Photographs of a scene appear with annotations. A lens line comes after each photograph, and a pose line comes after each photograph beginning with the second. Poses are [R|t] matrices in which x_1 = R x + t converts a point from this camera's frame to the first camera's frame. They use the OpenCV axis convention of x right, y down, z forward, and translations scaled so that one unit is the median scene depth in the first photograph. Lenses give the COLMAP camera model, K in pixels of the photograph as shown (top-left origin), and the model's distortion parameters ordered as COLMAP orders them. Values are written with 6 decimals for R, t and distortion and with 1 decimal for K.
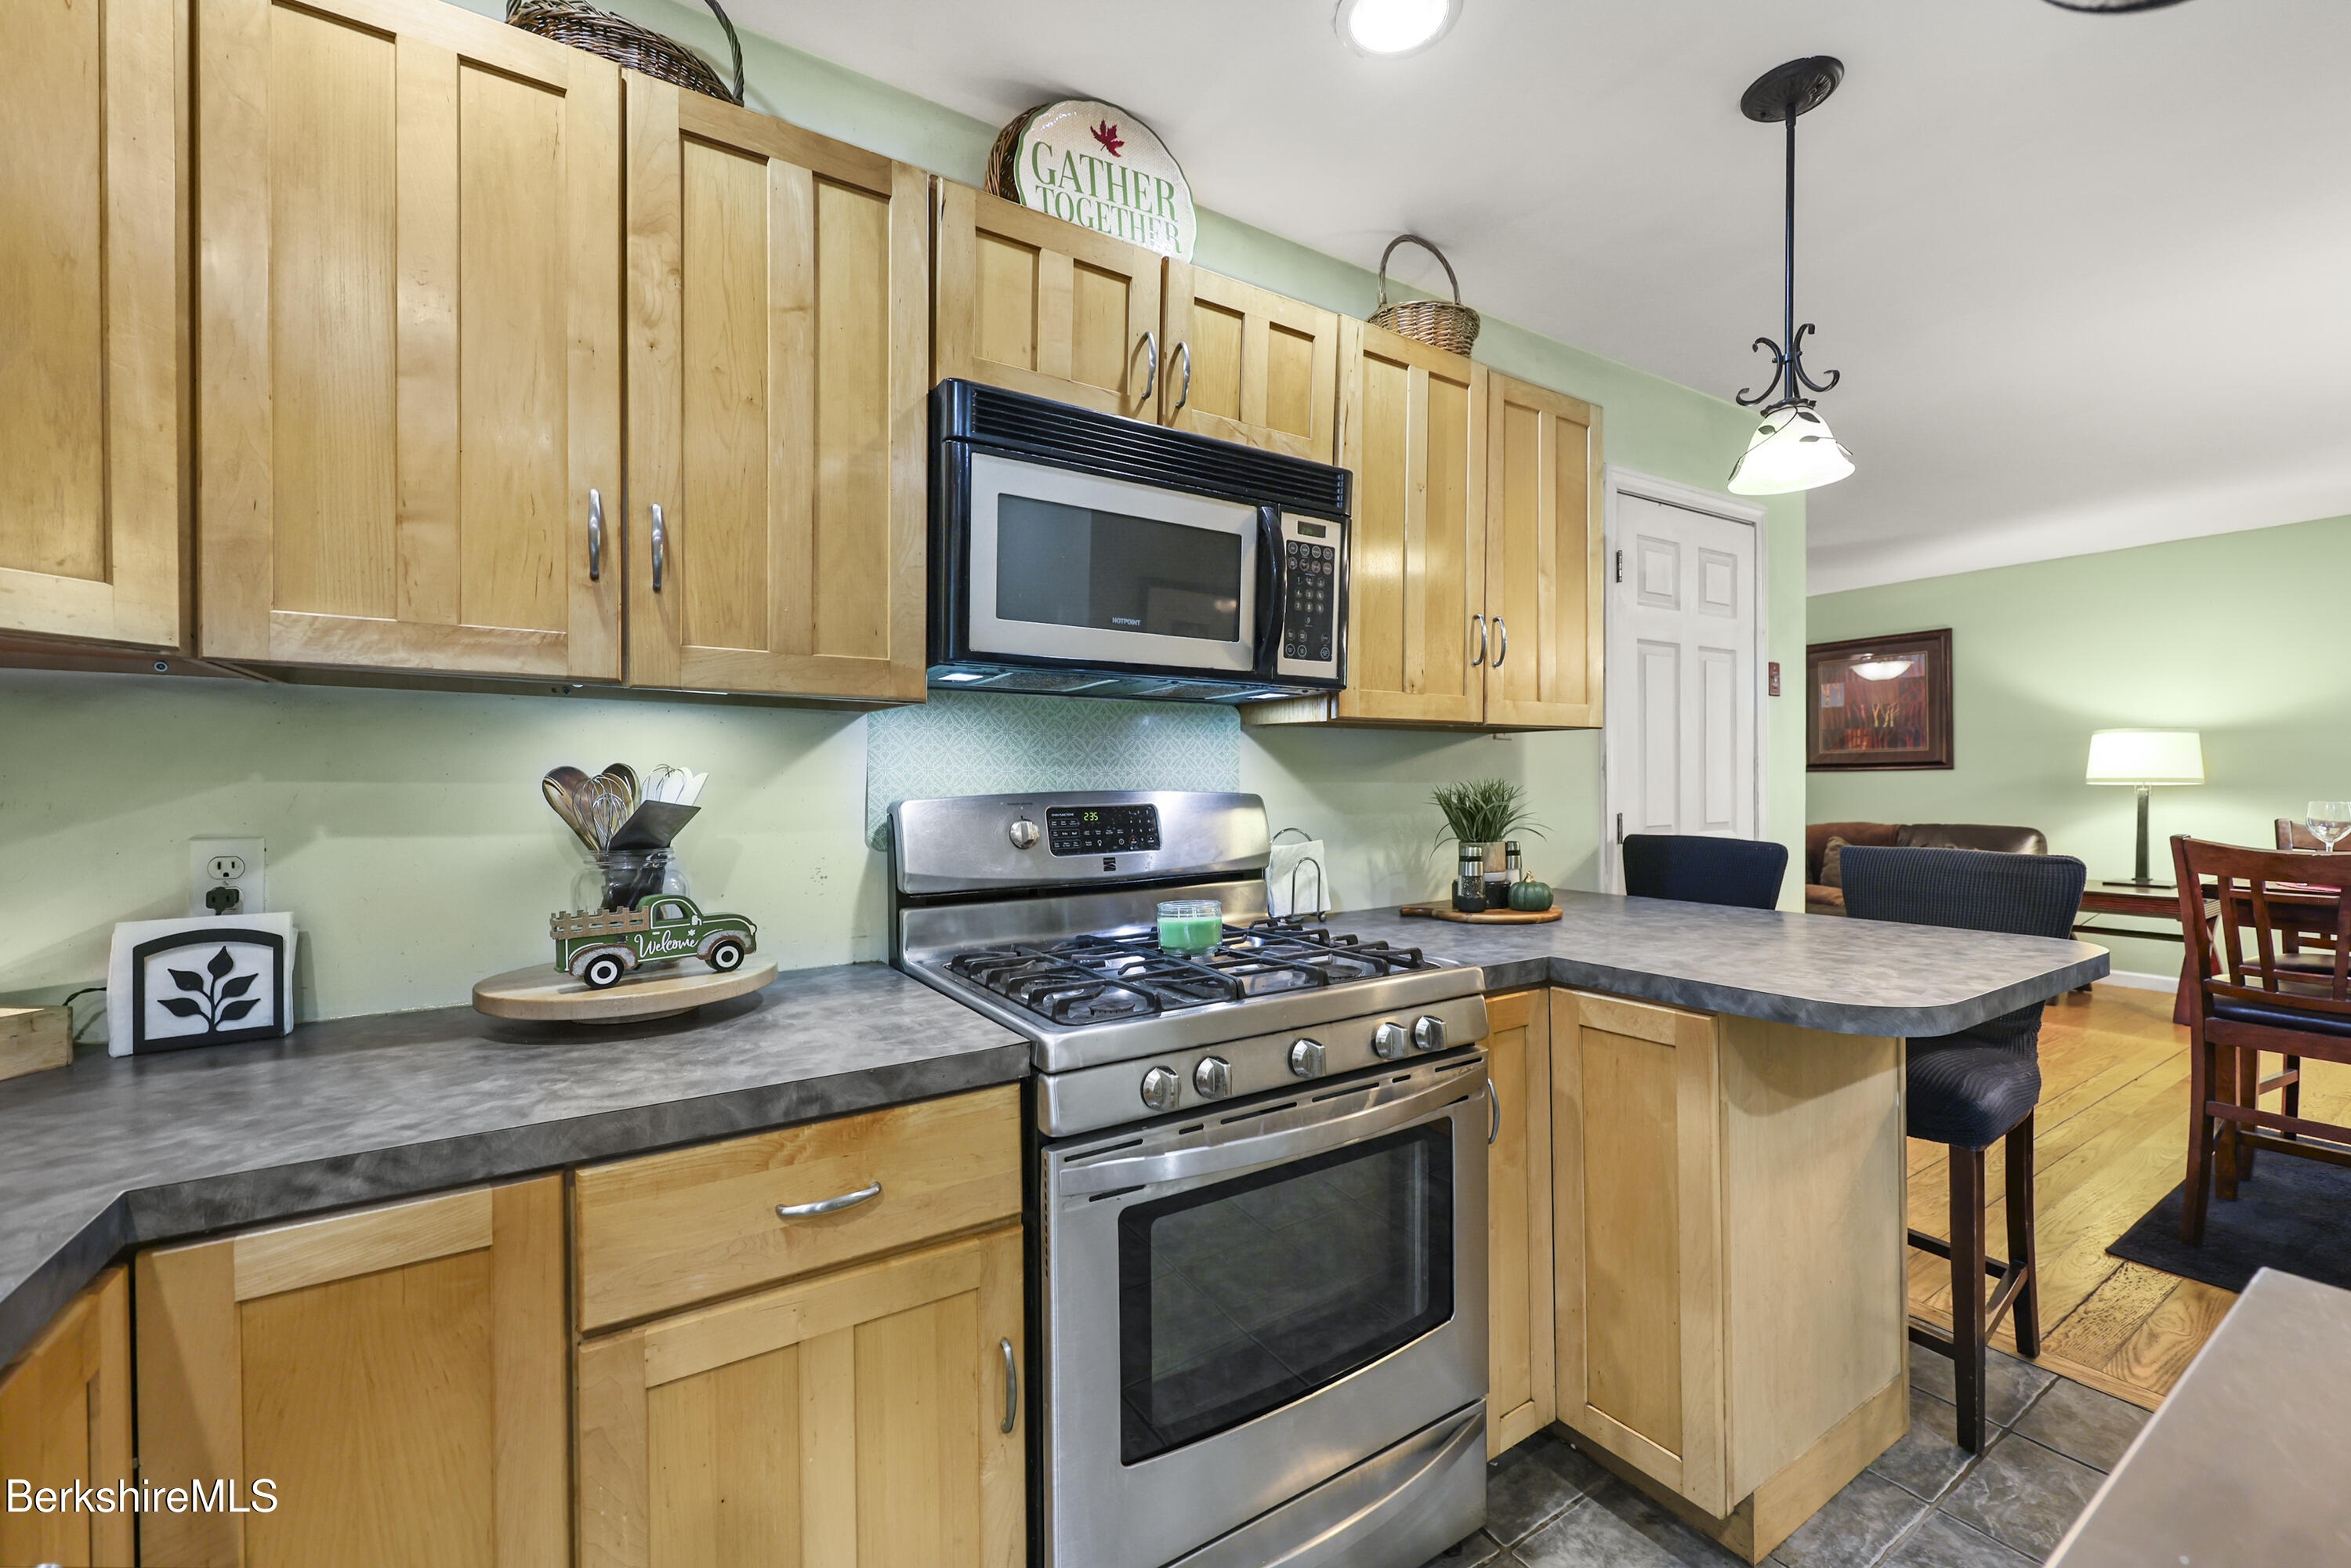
lens RADIAL K [[958.5, 0, 1193.8], [0, 958.5, 785.7], [0, 0, 1]] dist [-0.000016, 0.000617]
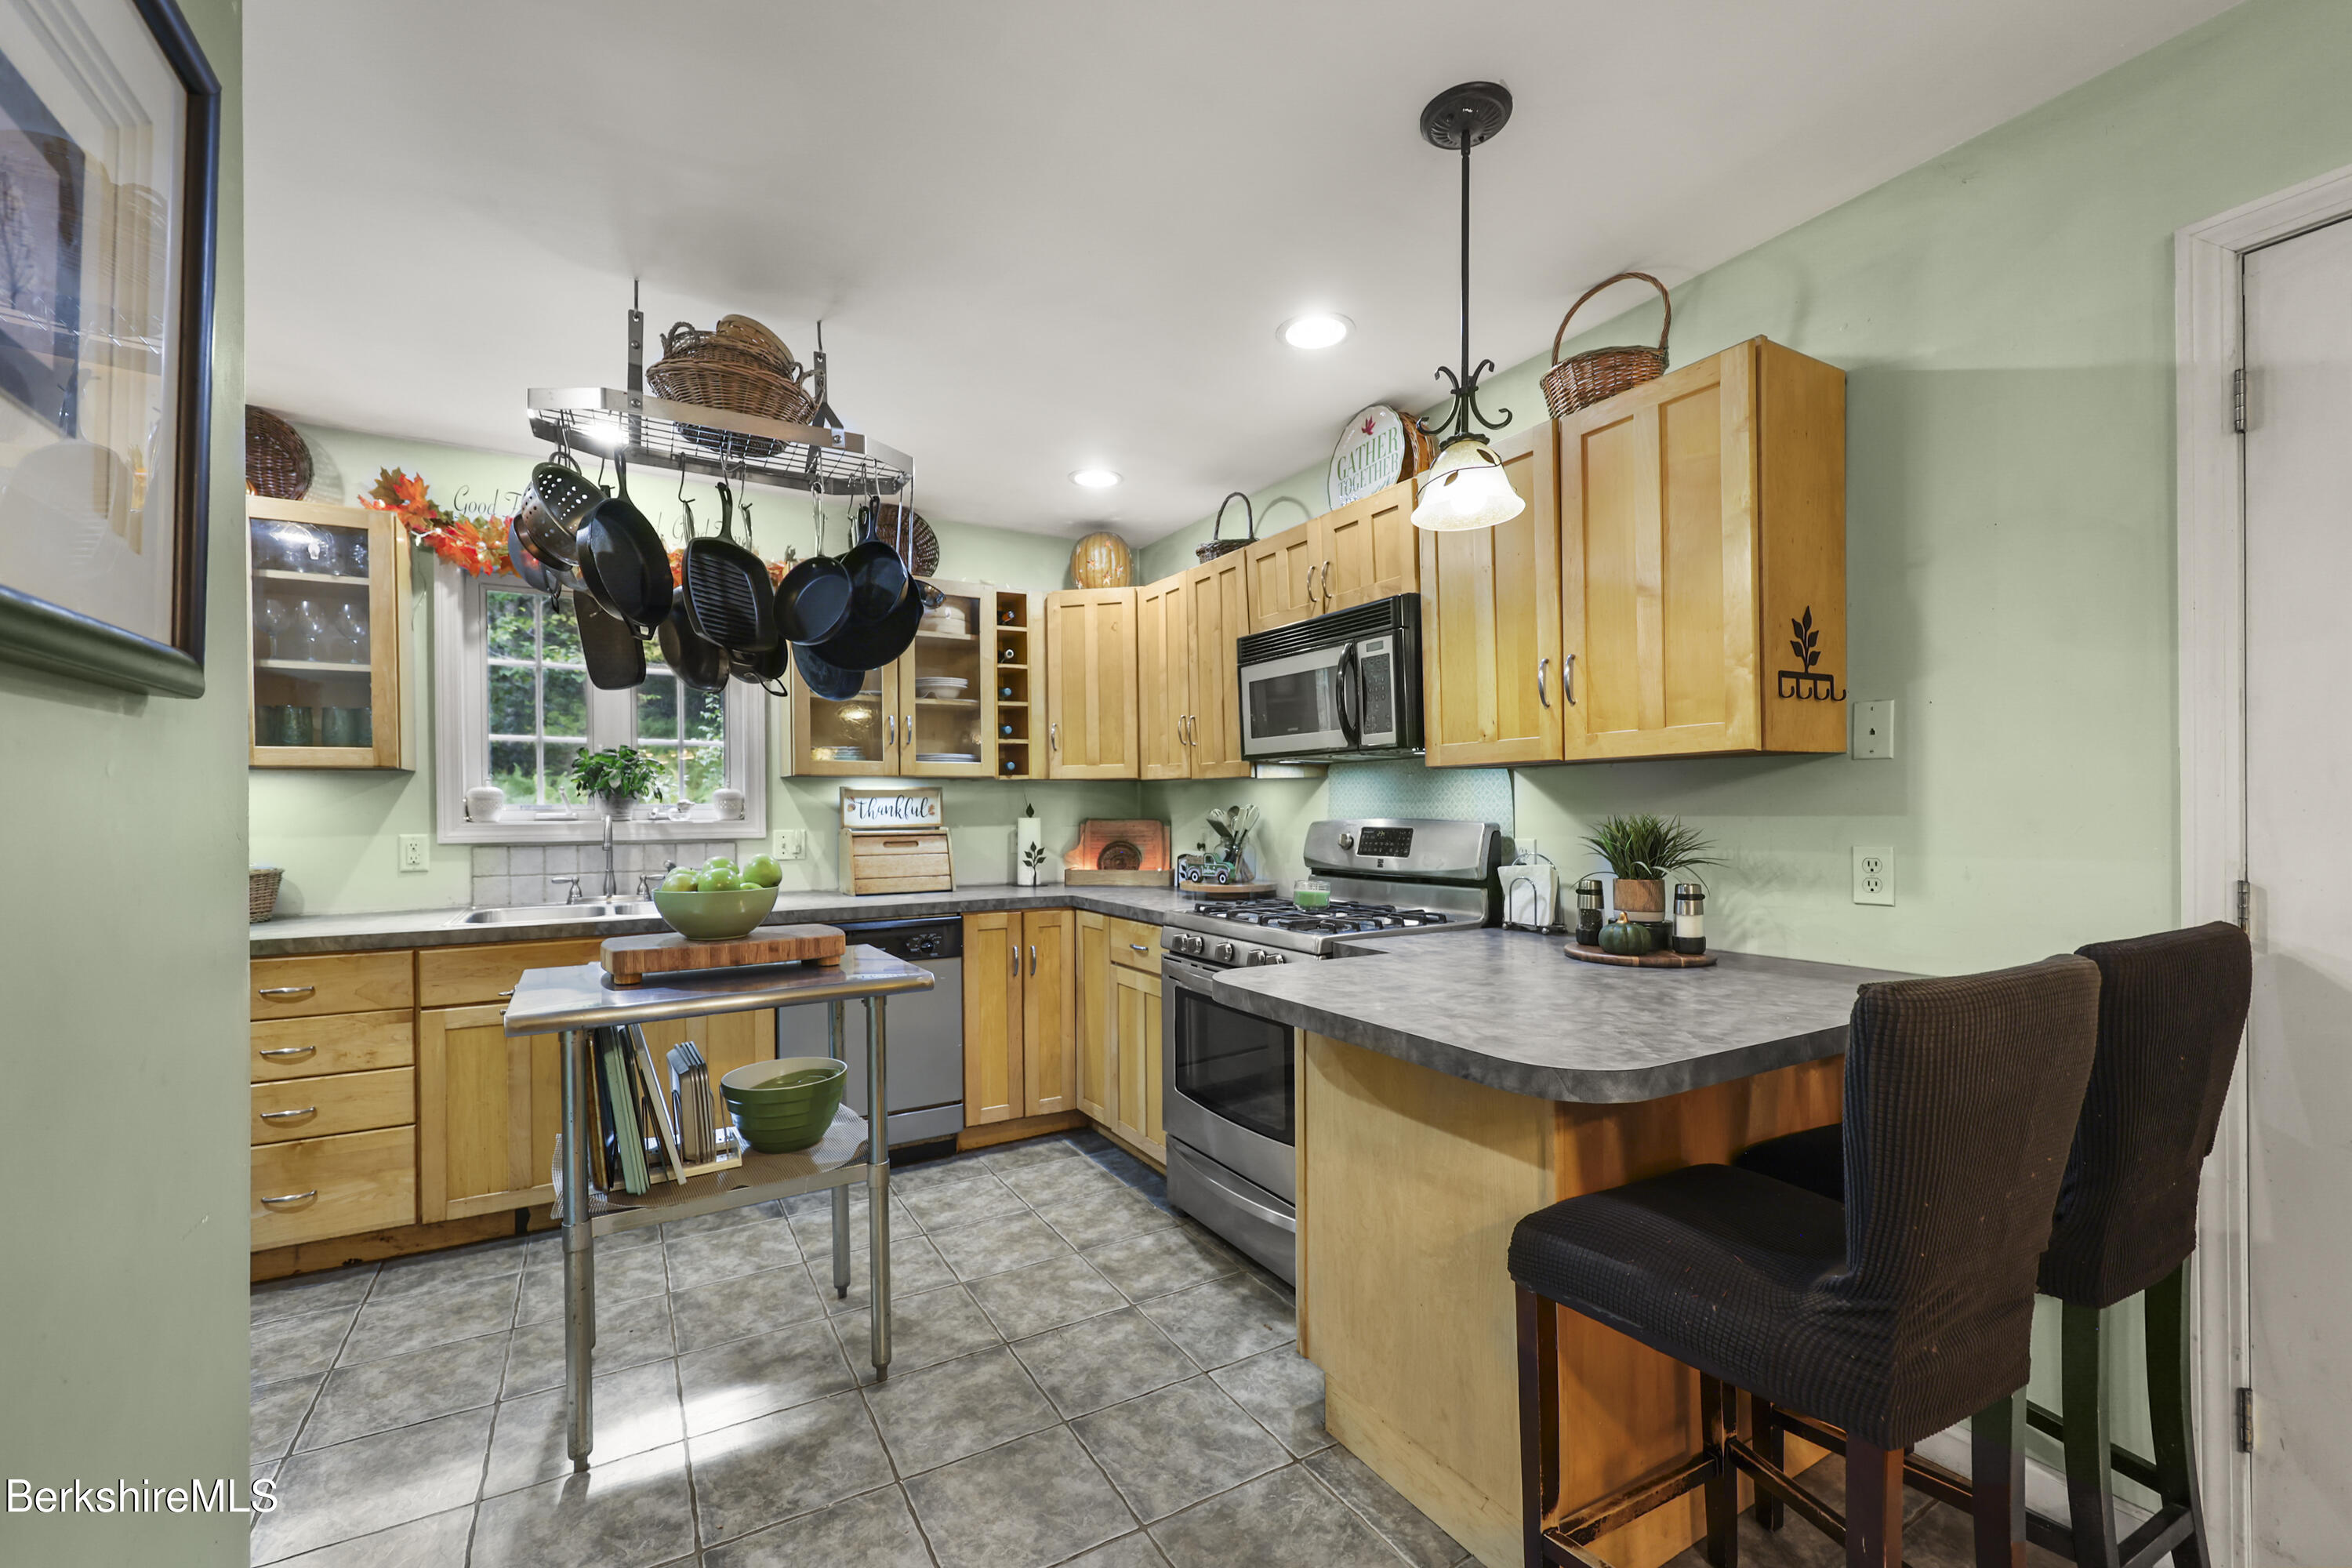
lens RADIAL K [[958.9, 0, 1173.2], [0, 958.9, 815.6], [0, 0, 1]] dist [-0.000016, 0.000617]
pose [[-0.045946, 0.013801, -0.998849, 2.262754], [0.001609, 0.999904, 0.013742, -0.032713], [0.998943, -0.000976, -0.045964, 1.041331]]
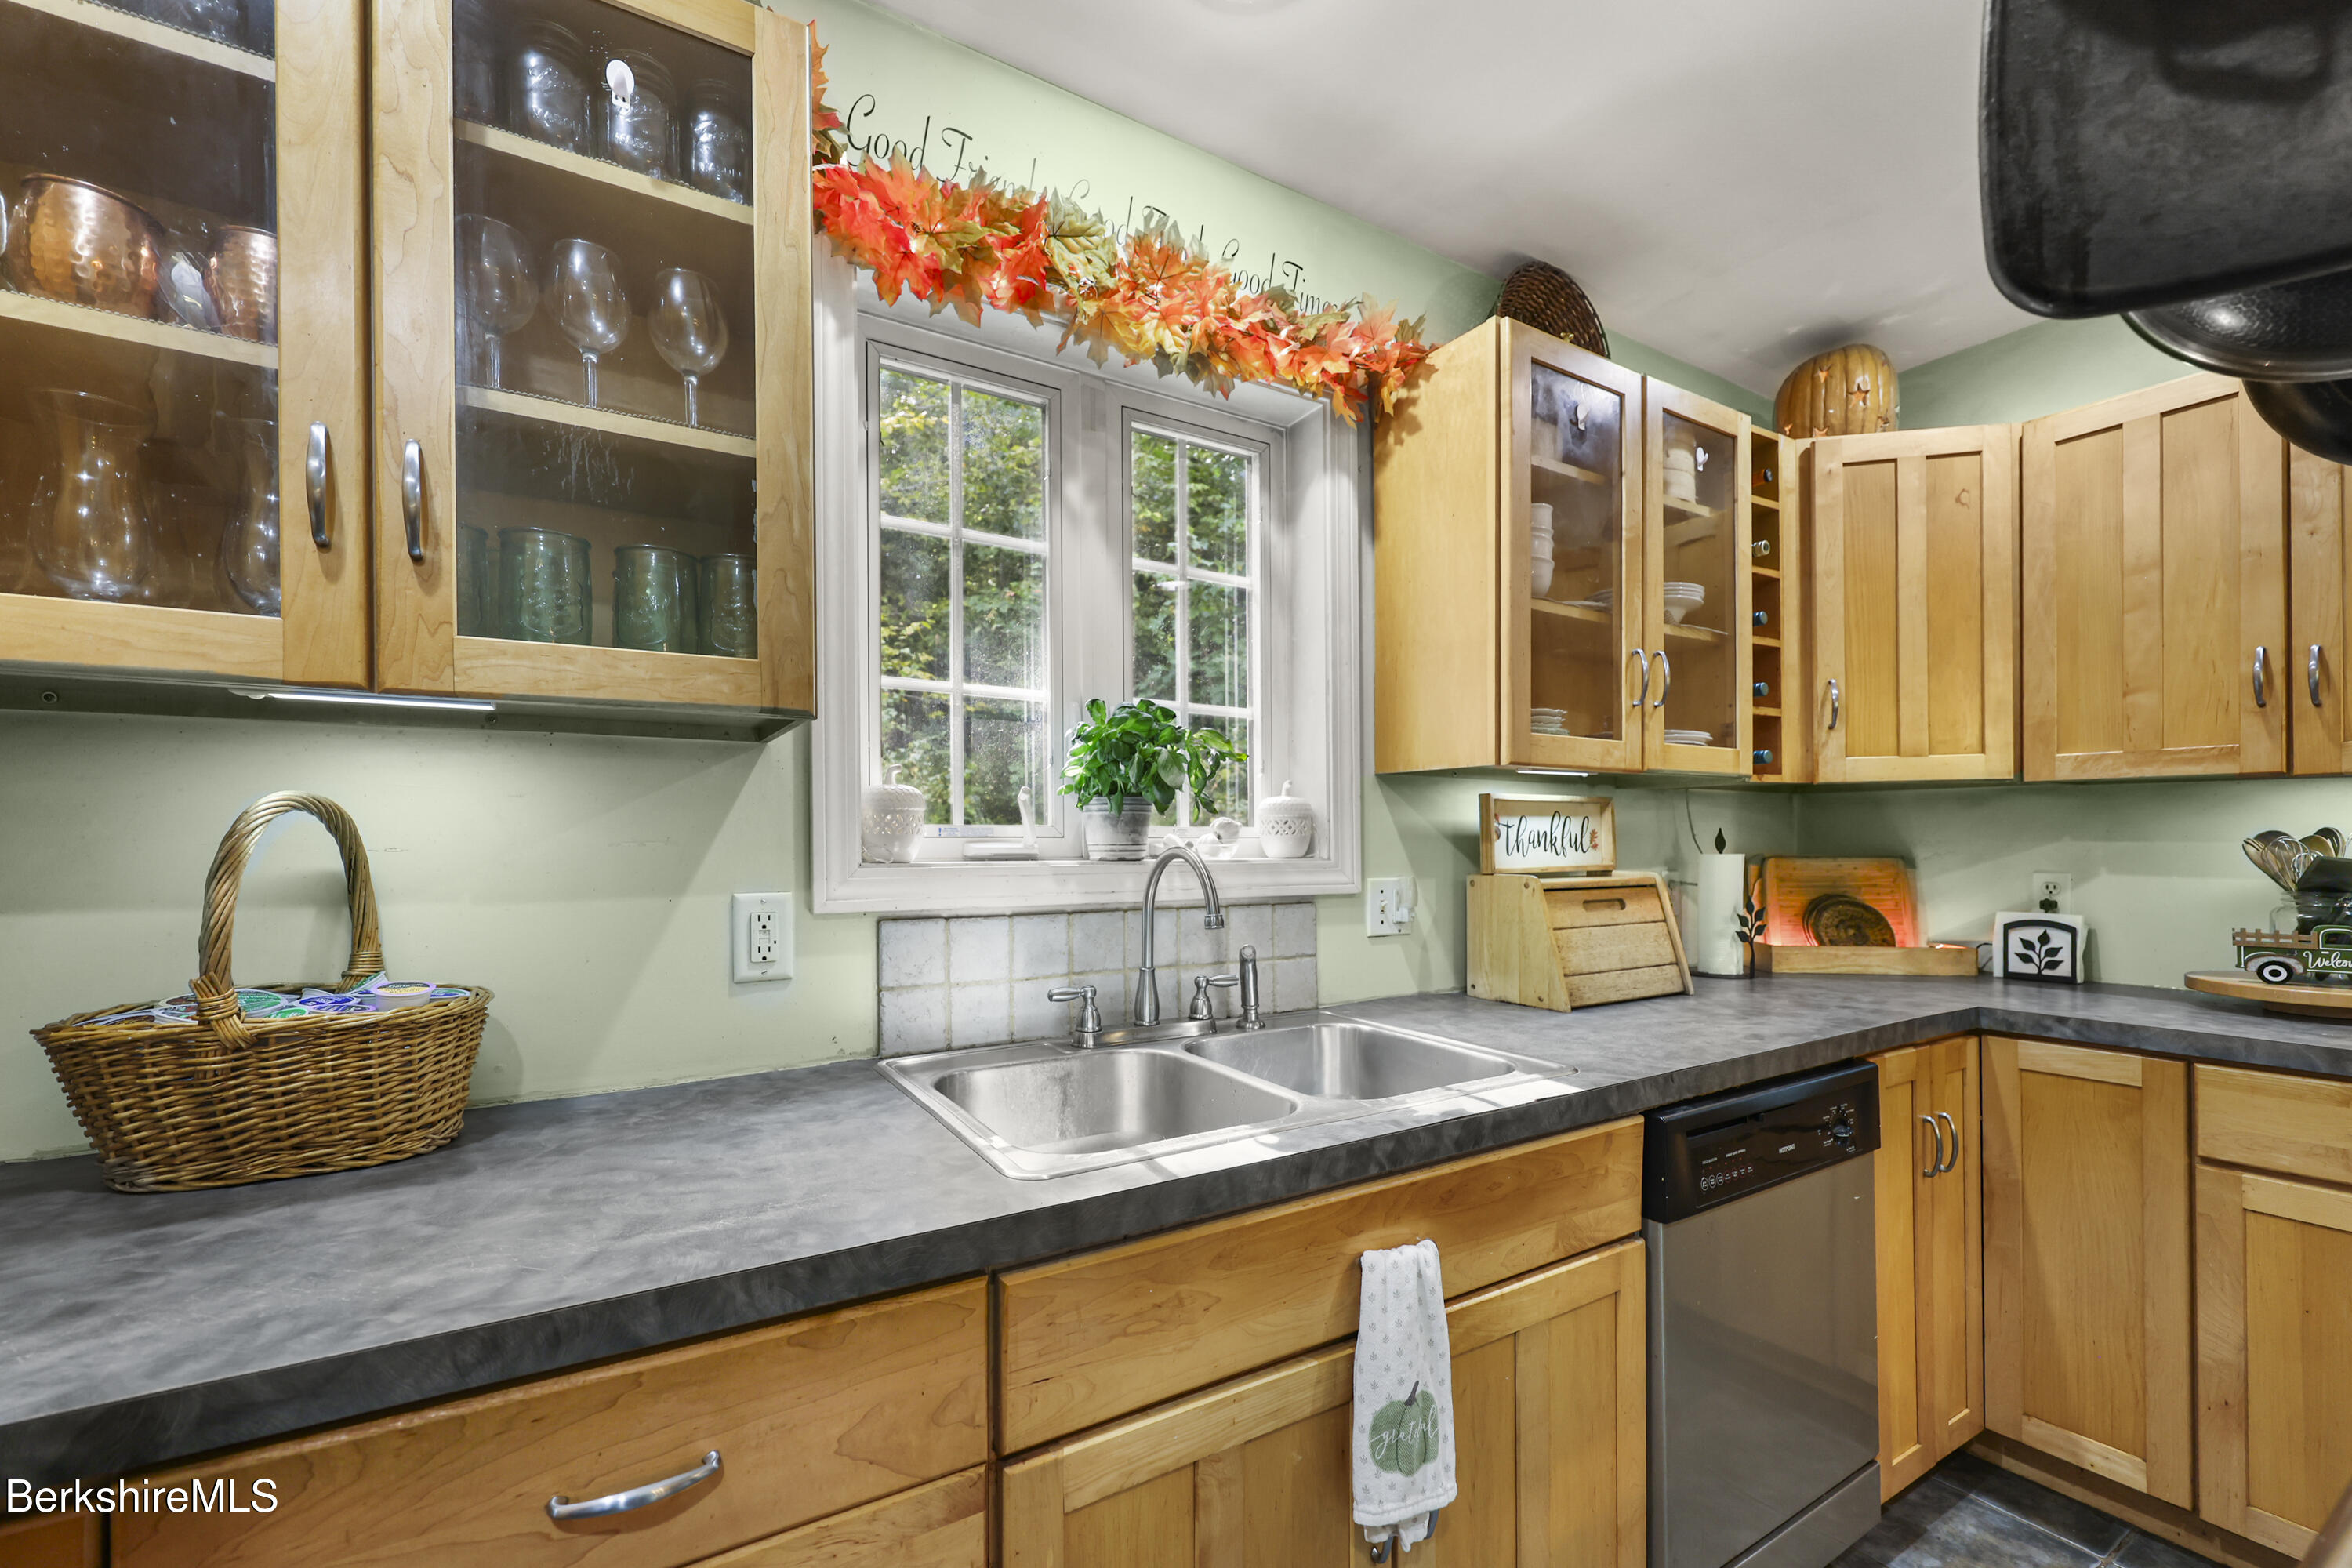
lens RADIAL K [[958.9, 0, 1184.5], [0, 958.9, 844.5], [0, 0, 1]] dist [-0.000016, 0.000617]
pose [[-0.032198, 0.003687, -0.999475, 0.866932], [0.000697, 0.999993, 0.003666, -0.006681], [0.999481, -0.000579, -0.032200, -0.588752]]
